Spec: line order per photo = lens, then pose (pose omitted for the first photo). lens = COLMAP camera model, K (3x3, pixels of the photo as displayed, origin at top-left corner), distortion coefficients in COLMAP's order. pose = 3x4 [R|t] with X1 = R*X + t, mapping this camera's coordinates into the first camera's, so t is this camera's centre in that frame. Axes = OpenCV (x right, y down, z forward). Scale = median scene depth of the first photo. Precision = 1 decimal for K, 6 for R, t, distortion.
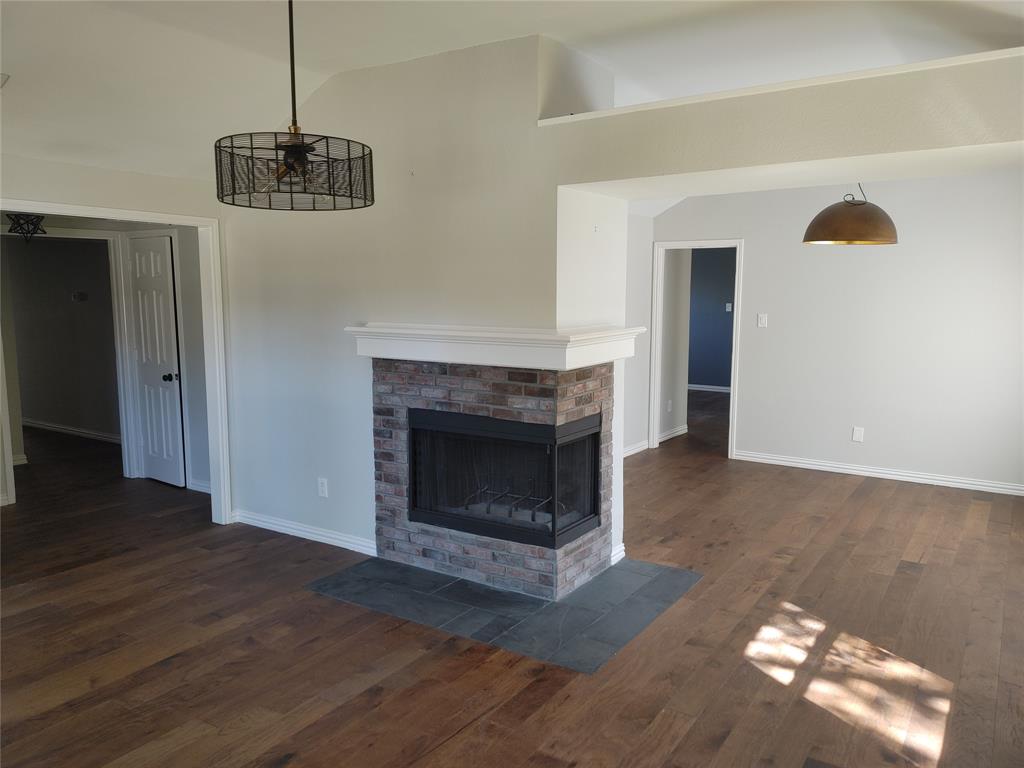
lens RADIAL K [[775.4, 0, 509.4], [0, 775.4, 391.0], [0, 0, 1]] dist [0.056249, -0.027146]
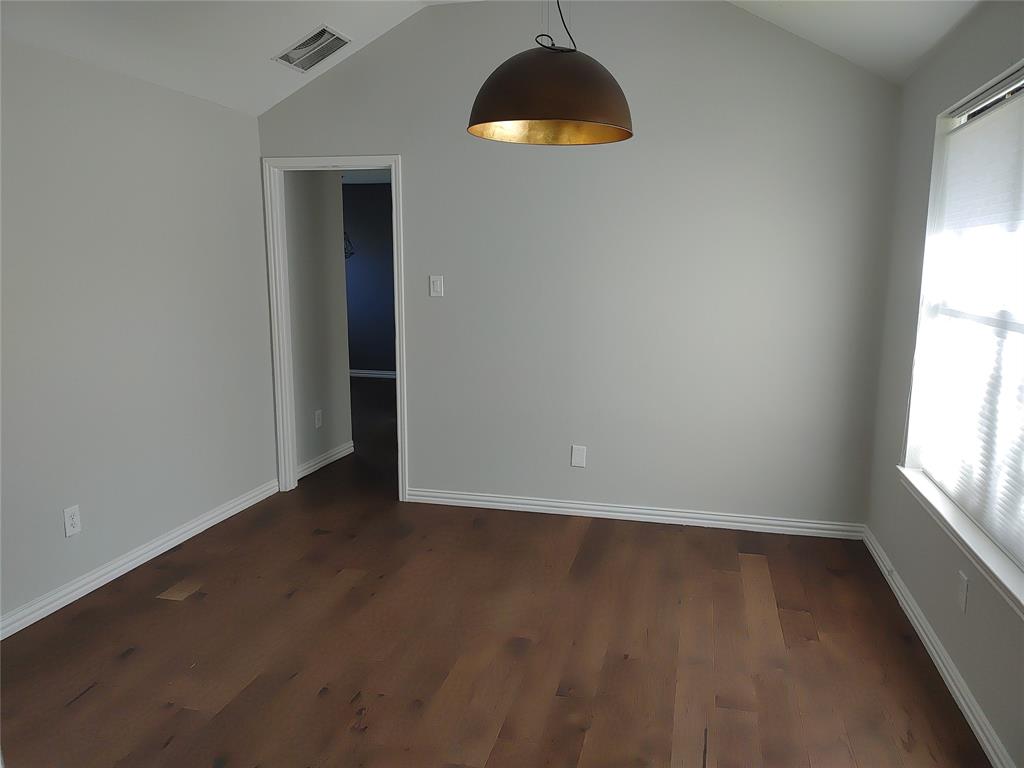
lens RADIAL K [[775.4, 0, 514.9], [0, 775.4, 385.5], [0, 0, 1]] dist [0.056249, -0.027146]
pose [[0.941085, -0.052449, 0.334079, 0.176904], [0.043324, 0.998458, 0.034712, -0.029853], [-0.335385, -0.018194, 0.941906, 0.398749]]
